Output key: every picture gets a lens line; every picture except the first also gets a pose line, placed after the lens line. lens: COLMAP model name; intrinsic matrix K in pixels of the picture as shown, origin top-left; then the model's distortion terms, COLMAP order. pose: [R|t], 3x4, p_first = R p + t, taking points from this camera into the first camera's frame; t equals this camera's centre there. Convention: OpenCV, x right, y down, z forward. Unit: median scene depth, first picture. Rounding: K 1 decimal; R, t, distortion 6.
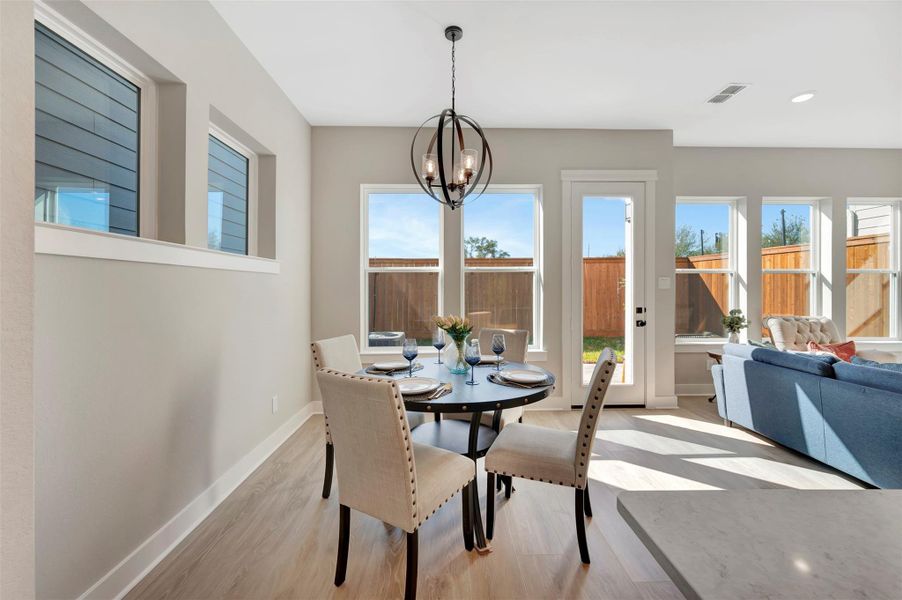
lens RADIAL K [[362.1, 0, 460.1], [0, 362.1, 286.2], [0, 0, 1]] dist [0.001786, 0.000606]
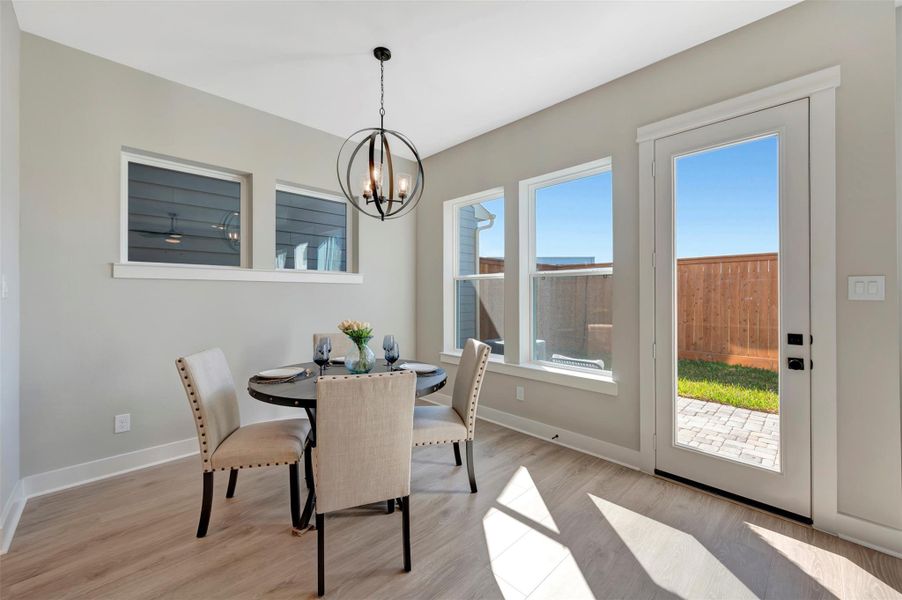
lens RADIAL K [[362.1, 0, 454.0], [0, 362.1, 296.5], [0, 0, 1]] dist [0.001786, 0.000606]
pose [[0.683980, 0.005567, -0.729479, 0.497068], [-0.002508, 0.999983, 0.005280, 0.000784], [0.729496, -0.001782, 0.683982, 0.239555]]
